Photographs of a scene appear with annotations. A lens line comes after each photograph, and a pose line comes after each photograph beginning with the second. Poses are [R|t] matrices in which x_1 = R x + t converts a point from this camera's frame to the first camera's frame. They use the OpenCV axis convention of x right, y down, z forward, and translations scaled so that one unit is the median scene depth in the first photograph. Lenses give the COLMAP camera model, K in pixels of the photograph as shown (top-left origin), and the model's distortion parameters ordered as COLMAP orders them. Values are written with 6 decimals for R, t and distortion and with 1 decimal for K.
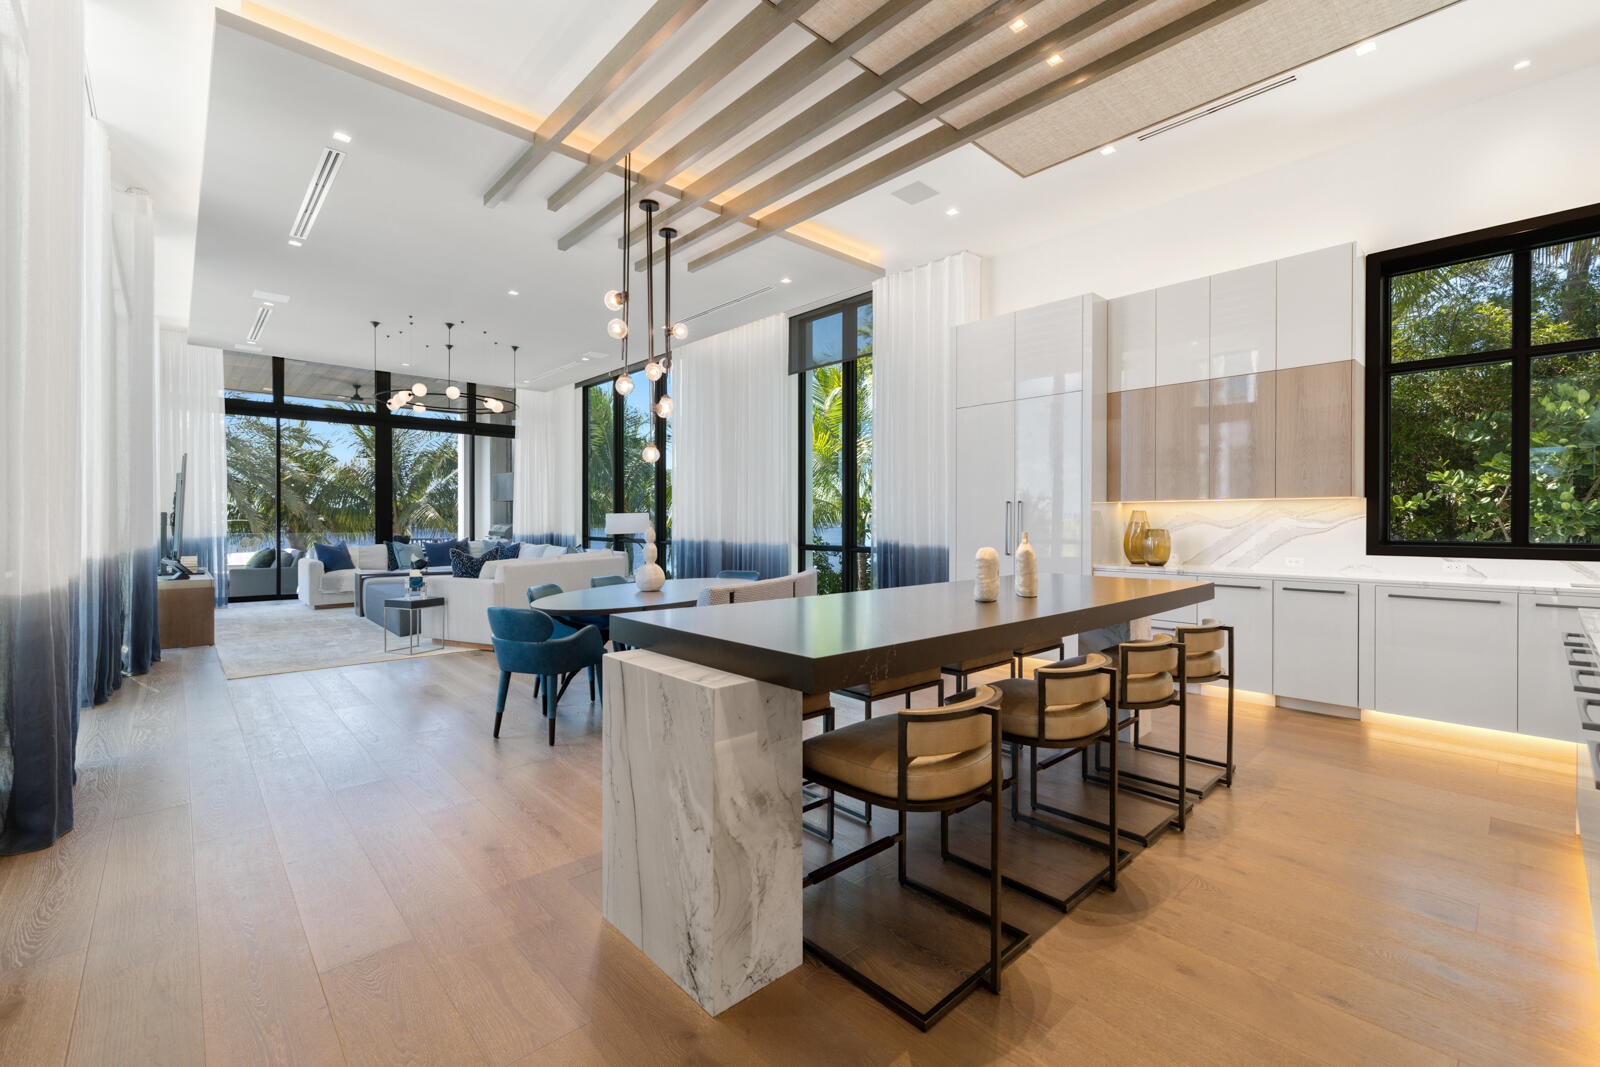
lens RADIAL K [[683.9, 0, 805.5], [0, 683.9, 524.1], [0, 0, 1]] dist [0.000203, -0.000029]
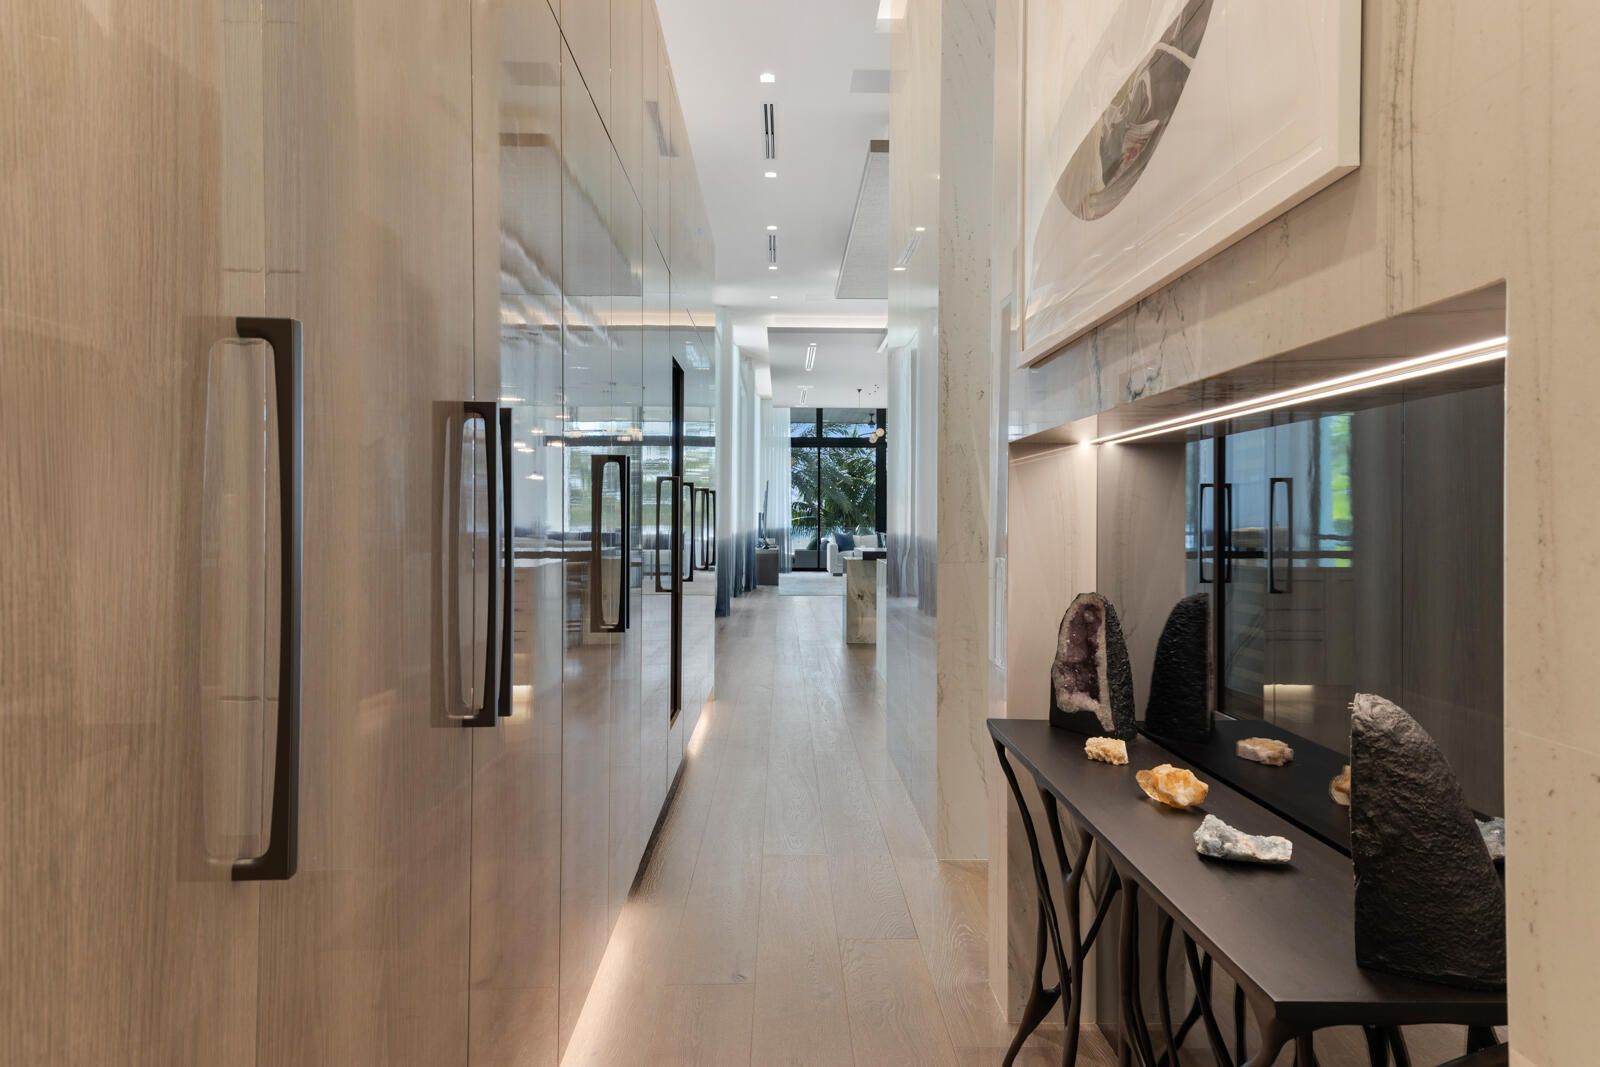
lens RADIAL K [[912.7, 0, 800.0], [0, 912.7, 533.5], [0, 0, 1]] dist [0.005980, 0.001963]
pose [[0.747102, 0.012966, -0.664583, 0.542190], [-0.005269, 0.999894, 0.013585, 0.002963], [0.664688, -0.006648, 0.747091, -0.531837]]
